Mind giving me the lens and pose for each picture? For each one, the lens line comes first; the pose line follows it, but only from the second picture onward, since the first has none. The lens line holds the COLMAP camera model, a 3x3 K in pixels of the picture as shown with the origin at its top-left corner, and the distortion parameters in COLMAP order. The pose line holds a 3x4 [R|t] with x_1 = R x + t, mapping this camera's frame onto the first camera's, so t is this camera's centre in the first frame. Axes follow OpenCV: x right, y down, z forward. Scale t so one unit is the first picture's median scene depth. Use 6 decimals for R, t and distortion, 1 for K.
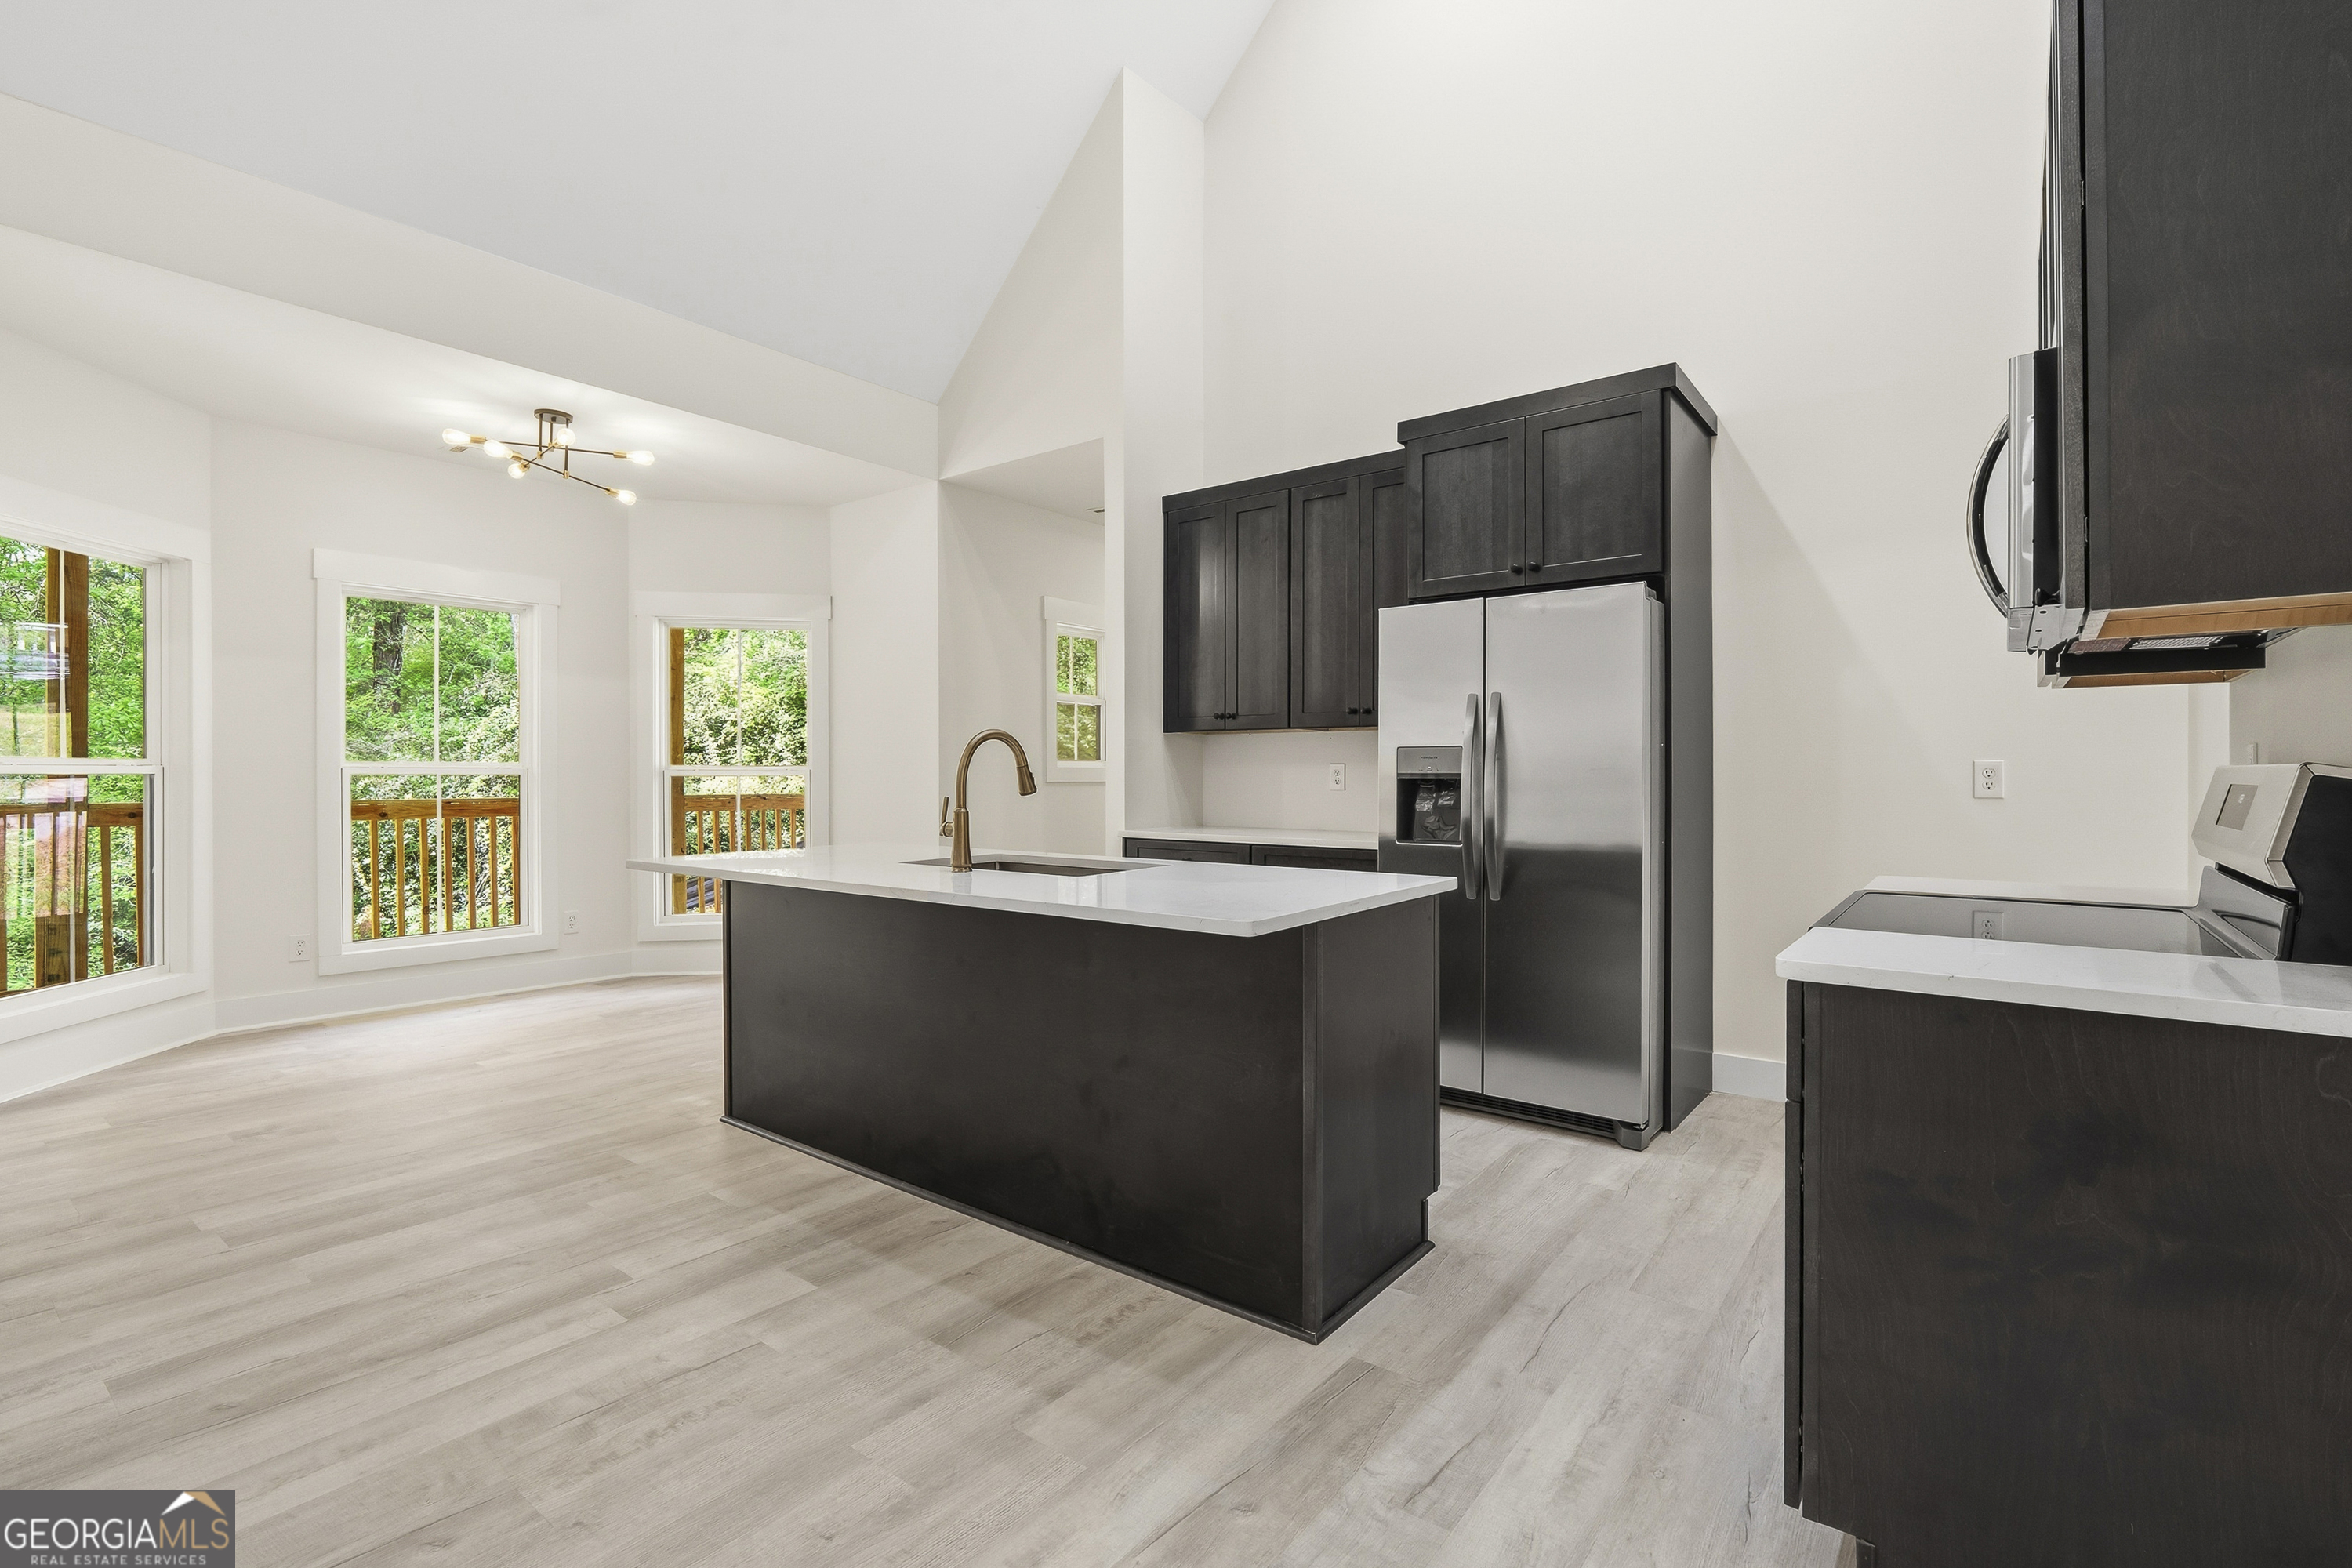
lens RADIAL K [[1064.1, 0, 1171.2], [0, 1064.1, 770.2], [0, 0, 1]] dist [-0.010341, 0.002151]
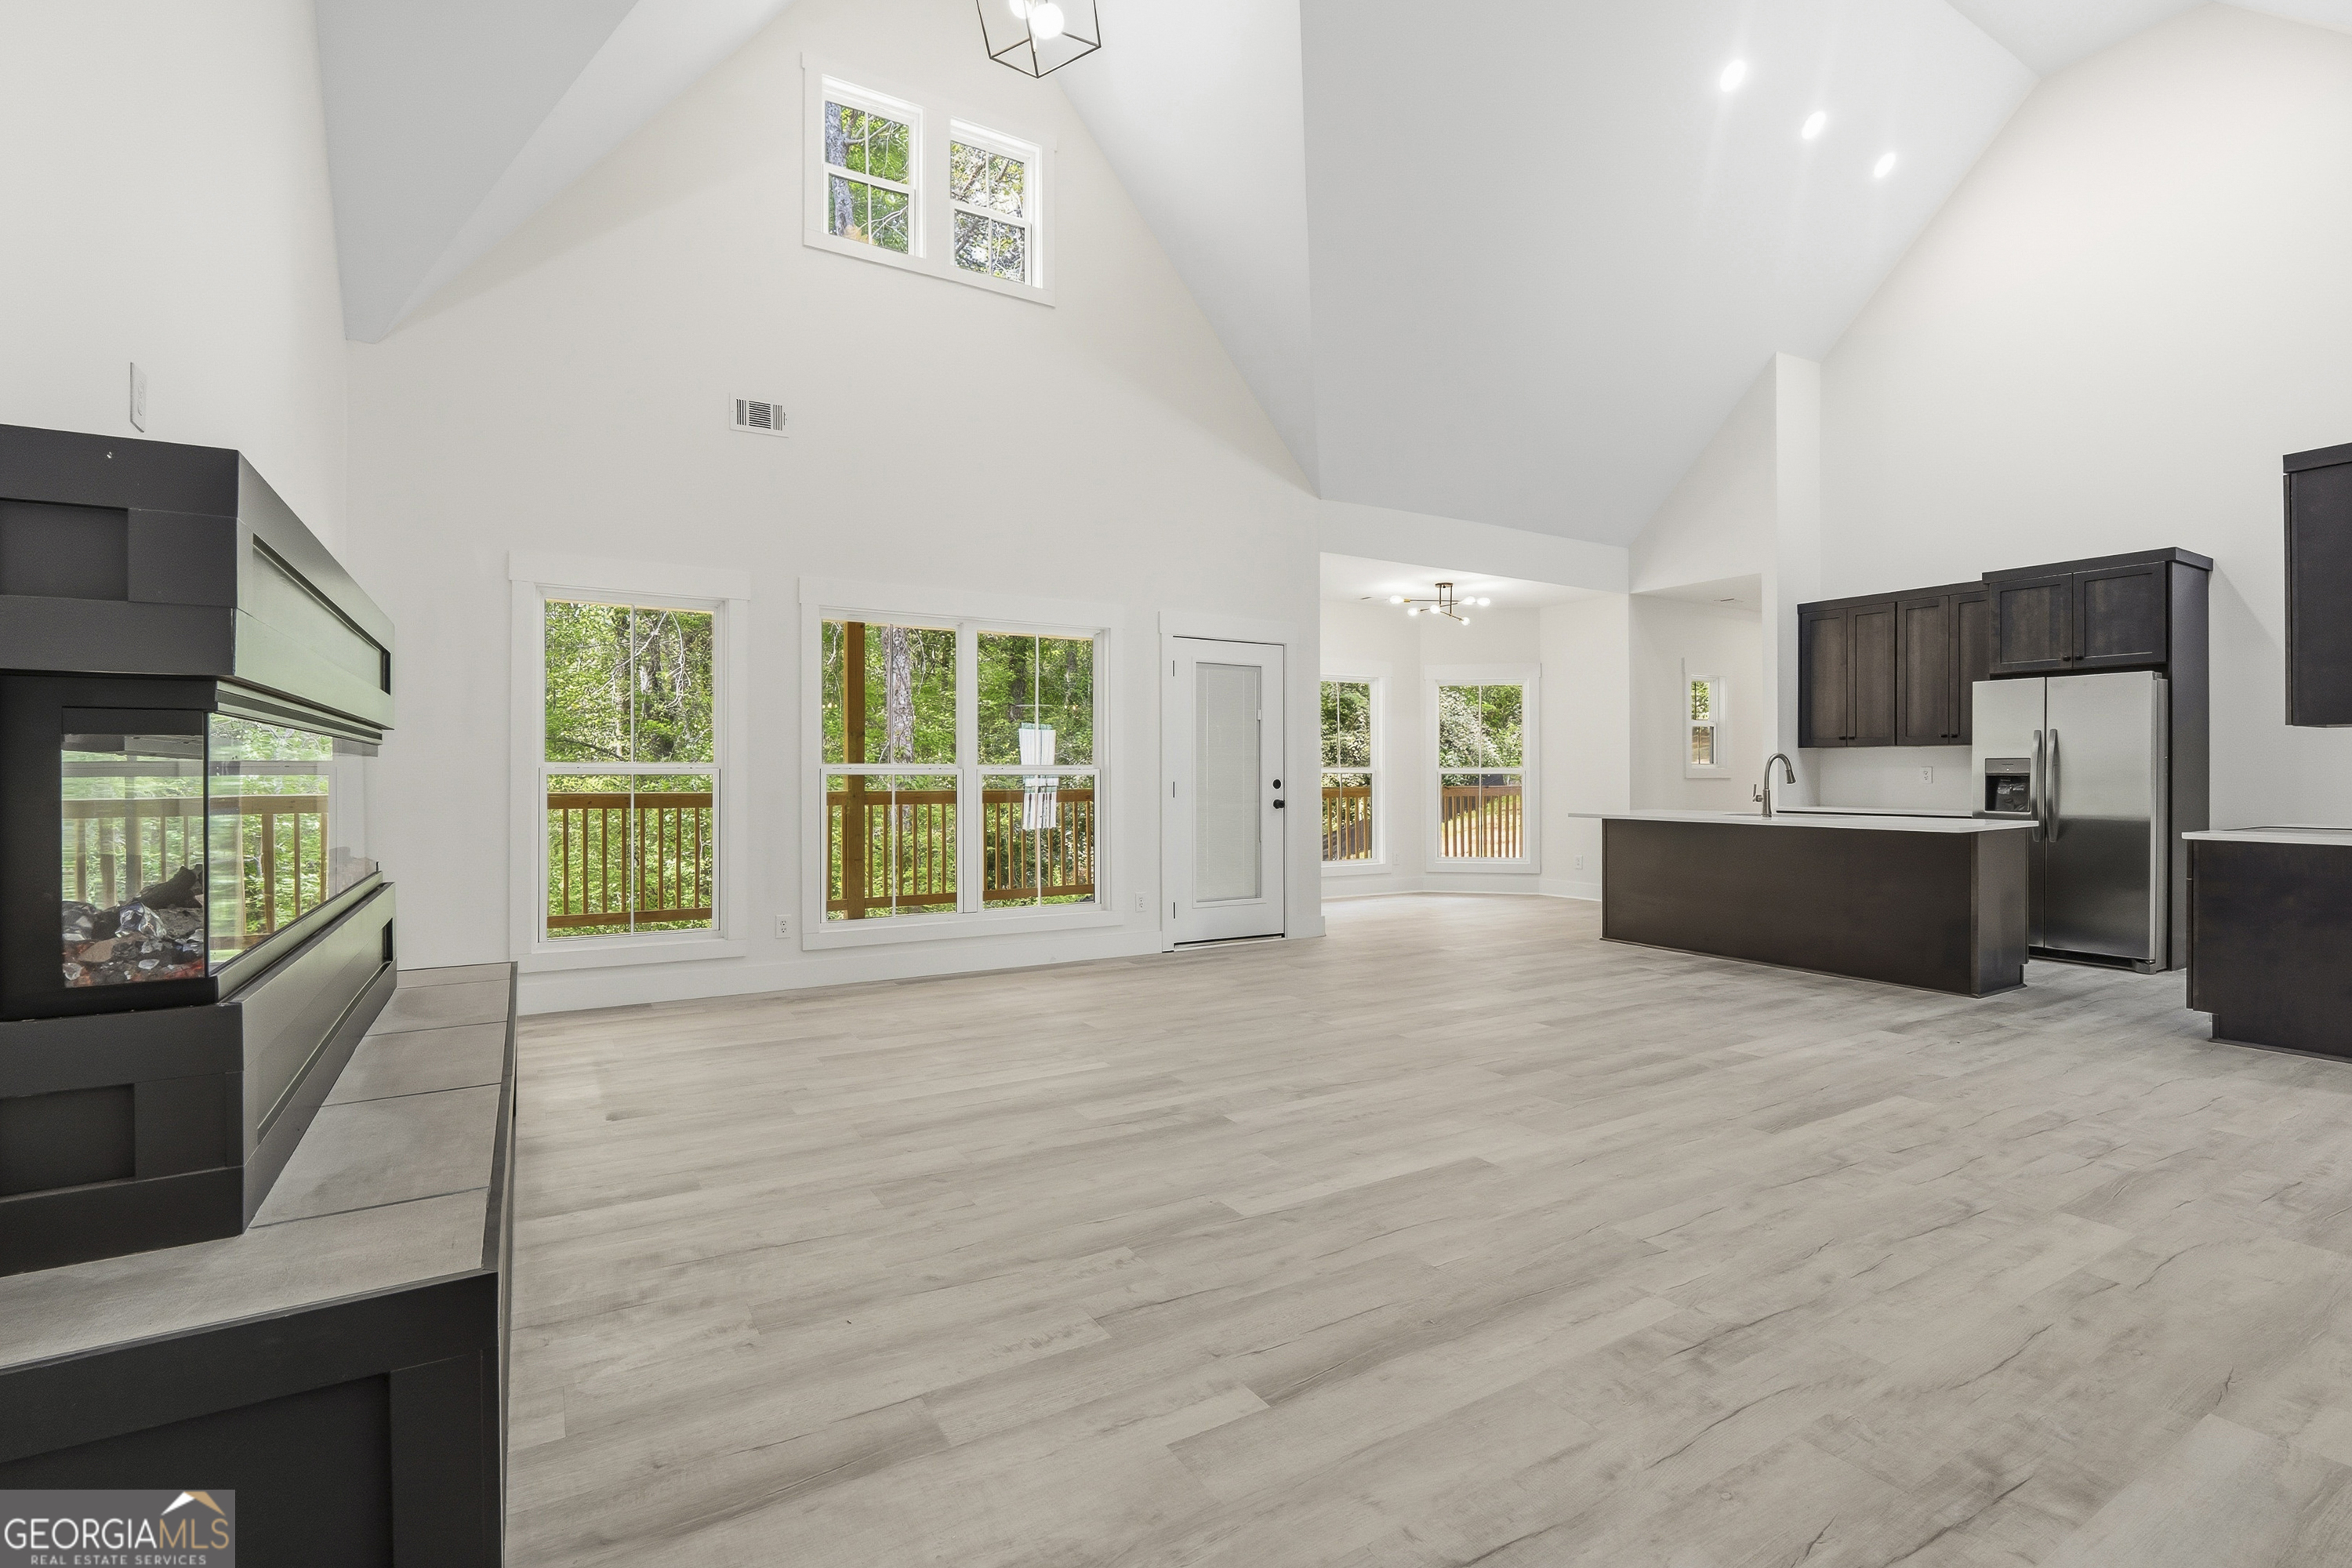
lens RADIAL K [[1064.1, 0, 1171.2], [0, 1064.1, 770.2], [0, 0, 1]] dist [-0.010341, 0.002151]
pose [[0.934069, -0.000844, -0.357092, -0.430988], [0.002395, 0.999990, 0.003902, -0.012046], [0.357085, -0.004499, 0.934061, -1.157879]]
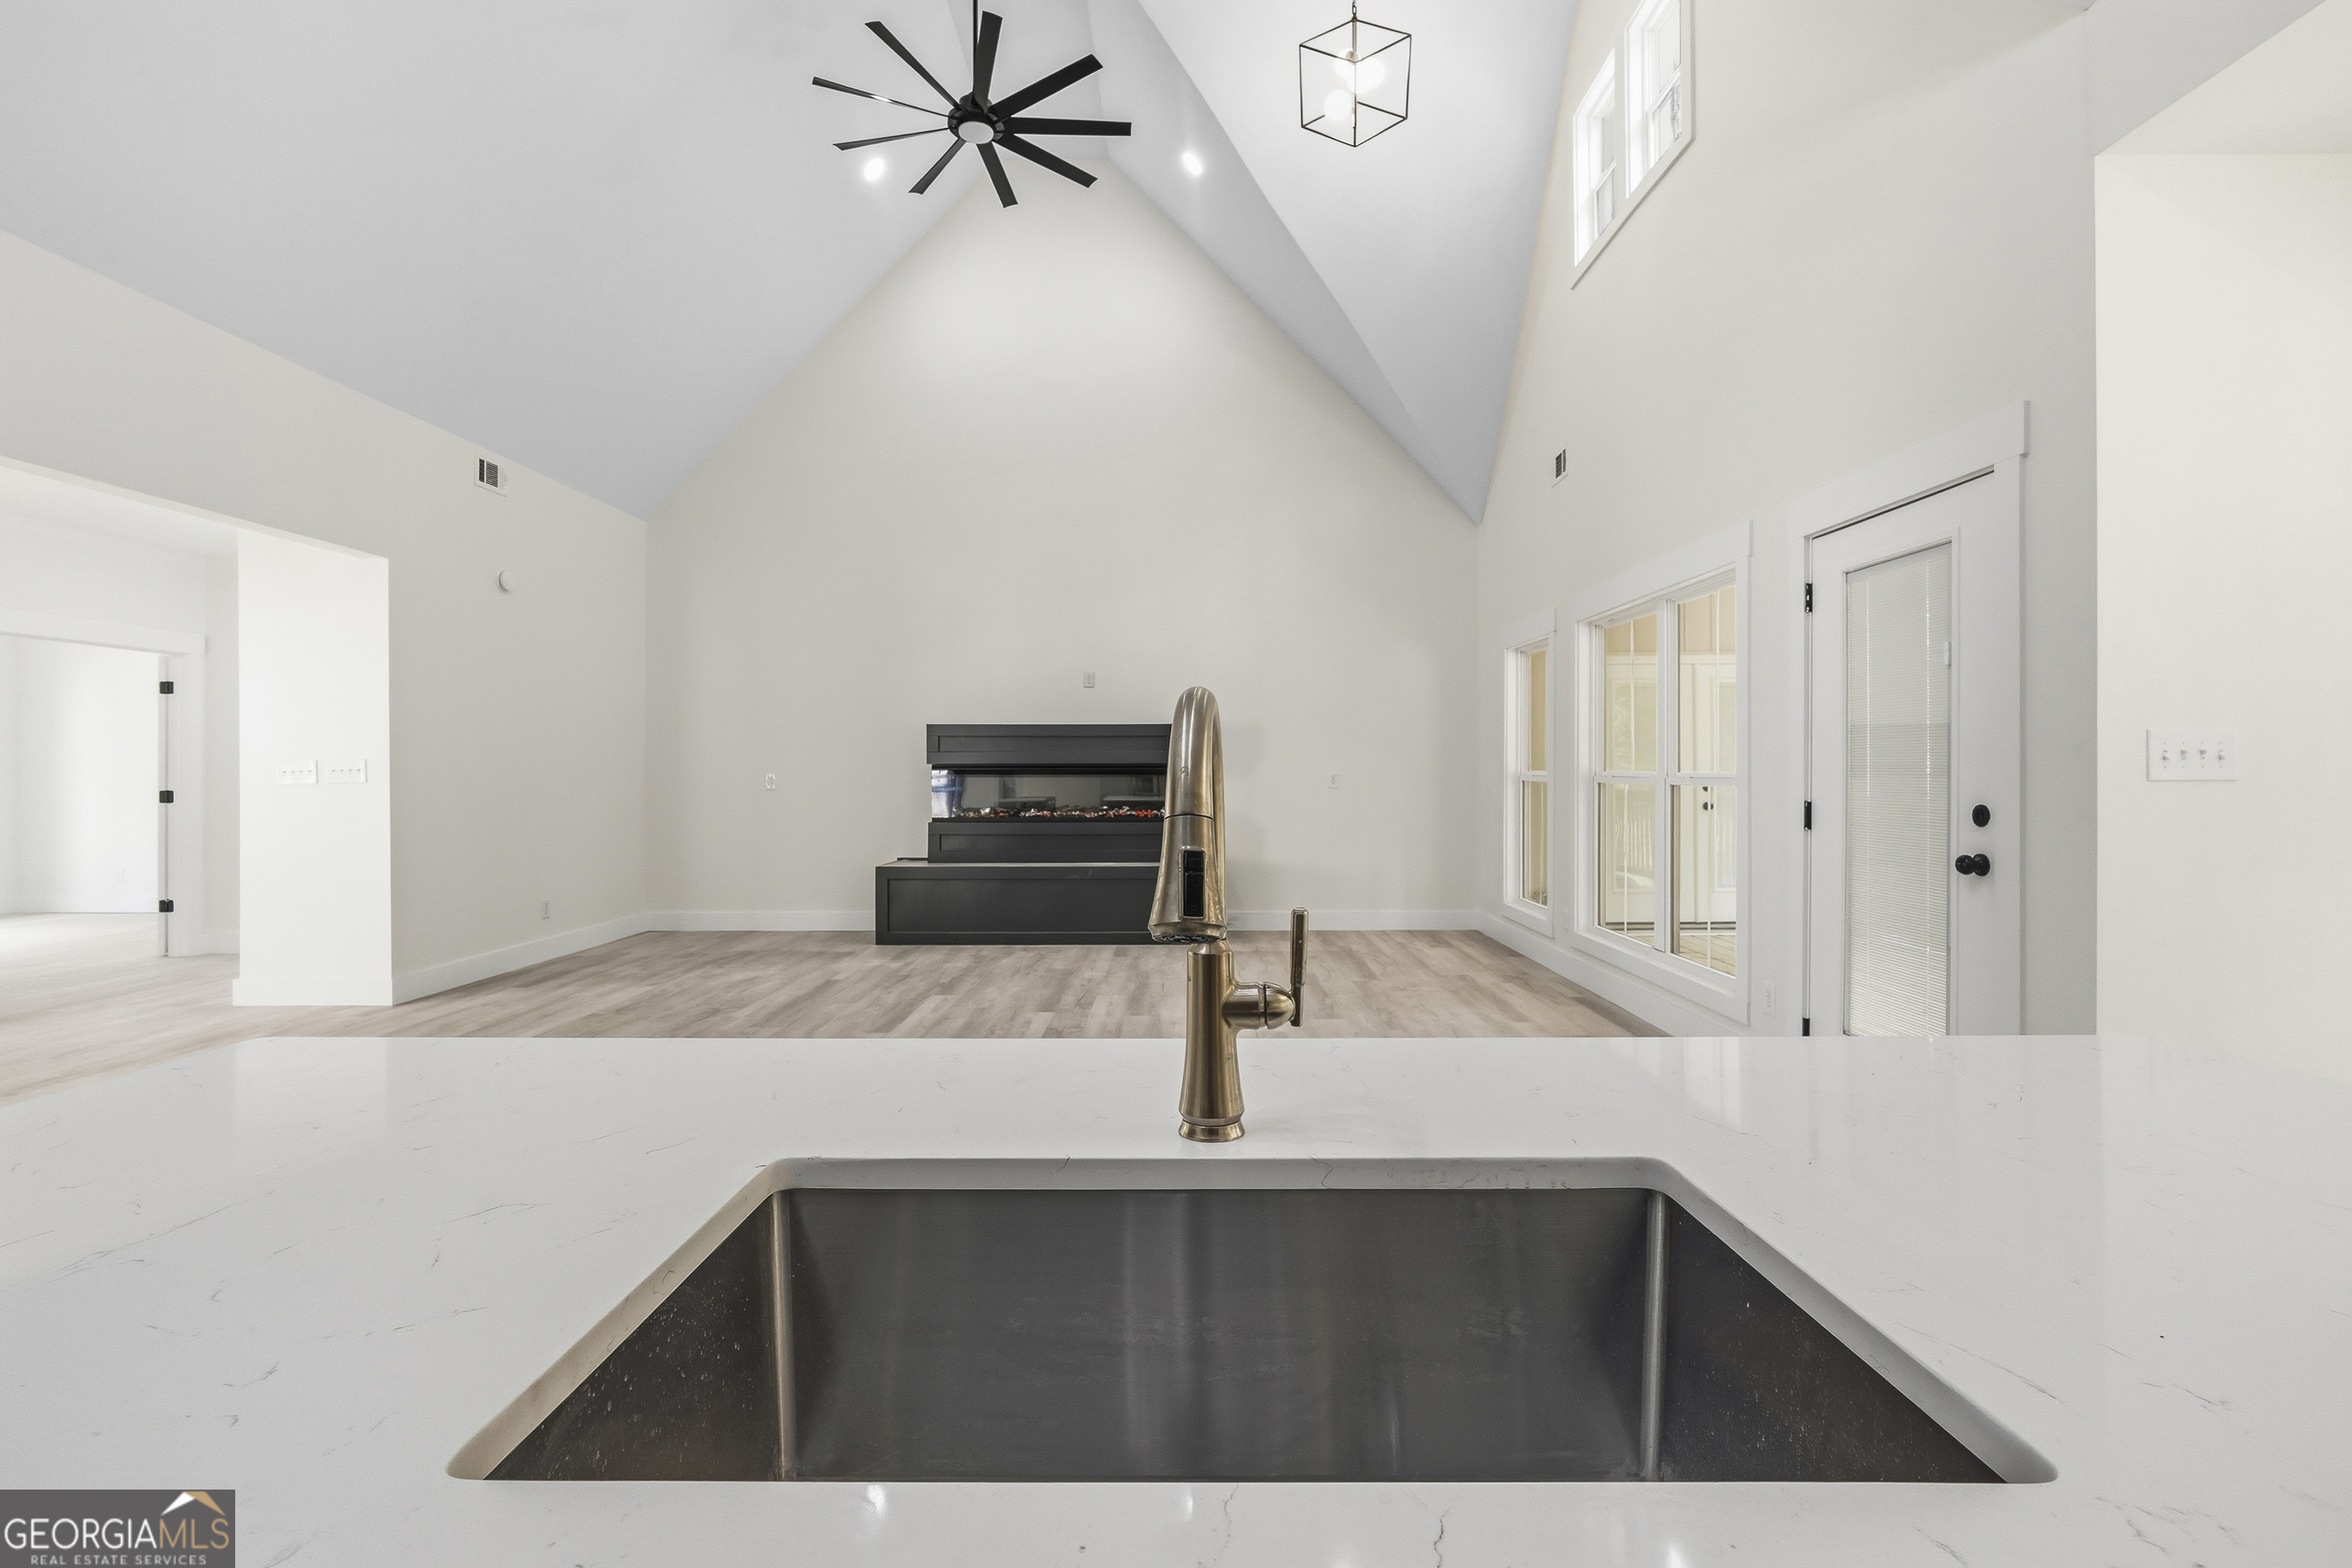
lens RADIAL K [[1064.1, 0, 1171.2], [0, 1064.1, 770.2], [0, 0, 1]] dist [-0.010341, 0.002151]
pose [[-0.793160, 0.000637, -0.609012, 0.009593], [0.007384, 0.999936, -0.008570, -0.009906], [0.608968, -0.011294, -0.793114, 0.943422]]
